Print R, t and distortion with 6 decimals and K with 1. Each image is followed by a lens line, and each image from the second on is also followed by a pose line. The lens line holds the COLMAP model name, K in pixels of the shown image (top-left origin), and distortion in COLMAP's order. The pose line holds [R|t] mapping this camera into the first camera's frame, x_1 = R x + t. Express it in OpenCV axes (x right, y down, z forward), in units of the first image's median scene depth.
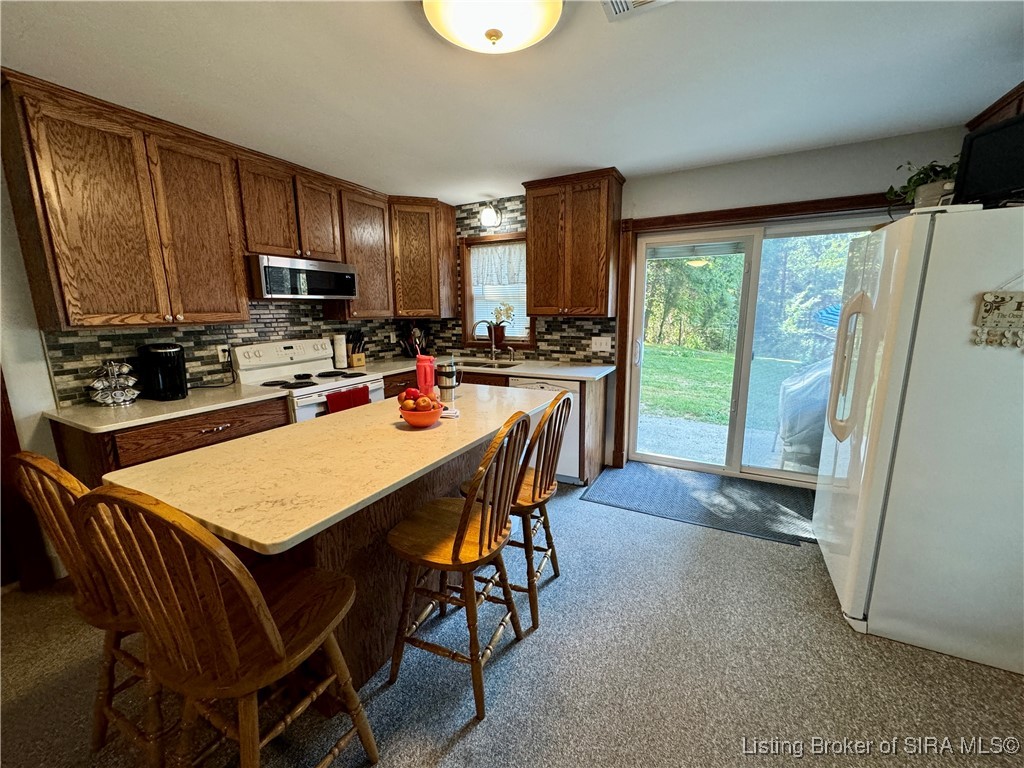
lens RADIAL K [[407.6, 0, 509.0], [0, 407.6, 384.6], [0, 0, 1]] dist [-0.001326, -0.000306]
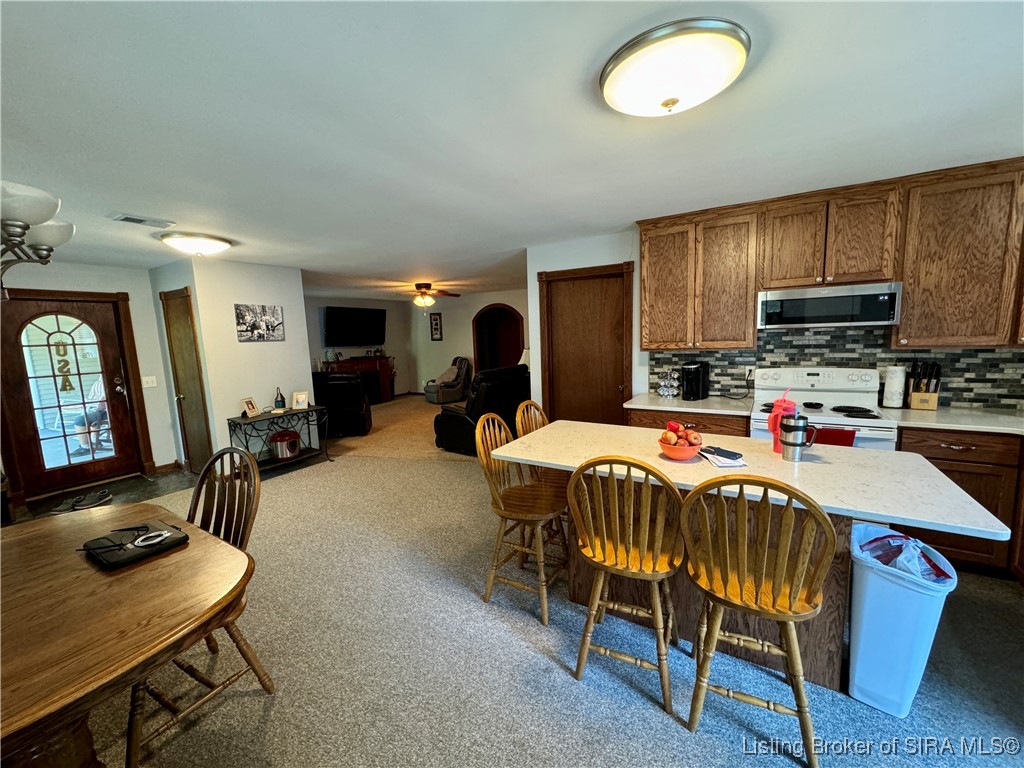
lens RADIAL K [[407.6, 0, 511.4], [0, 407.6, 383.1], [0, 0, 1]] dist [-0.001326, -0.000306]
pose [[-0.070820, 0.134409, -0.988392, 0.442215], [-0.145074, 0.978956, 0.143521, -0.095114], [0.986883, 0.153554, -0.049830, 0.297095]]
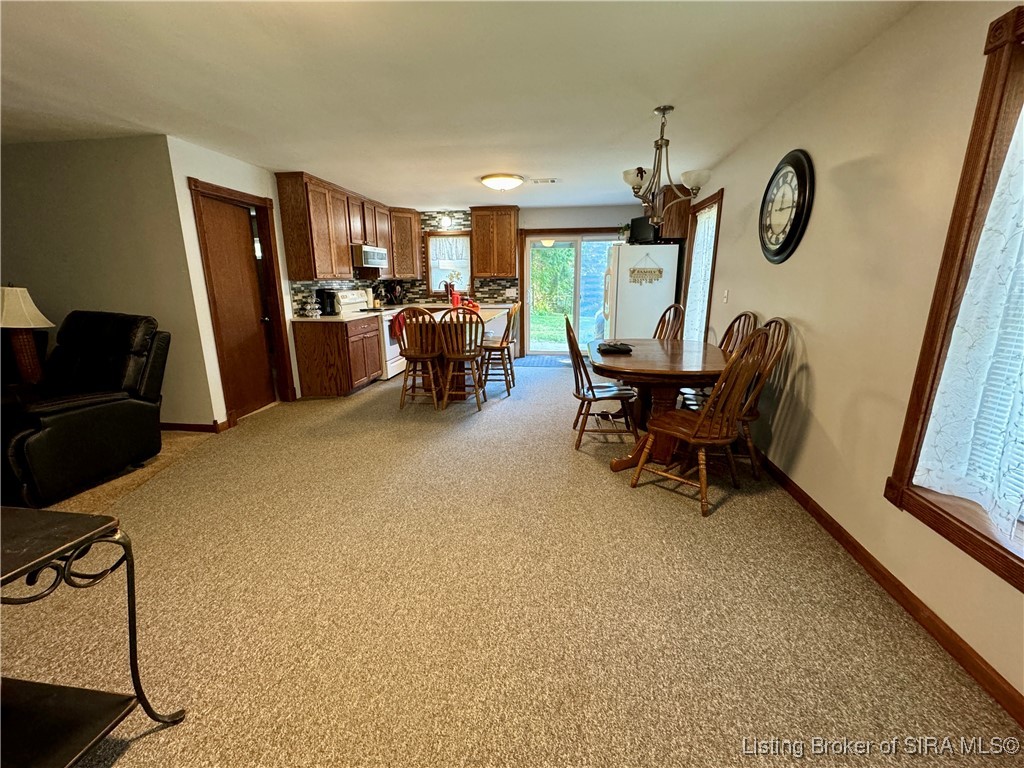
lens RADIAL K [[437.0, 0, 515.0], [0, 437.0, 382.0], [0, 0, 1]] dist [-0.003648, -0.000129]
pose [[0.933621, -0.080514, 0.349099, -0.524478], [0.064217, 0.996248, 0.058026, 0.208379], [-0.352461, -0.031756, 0.935288, -0.972791]]
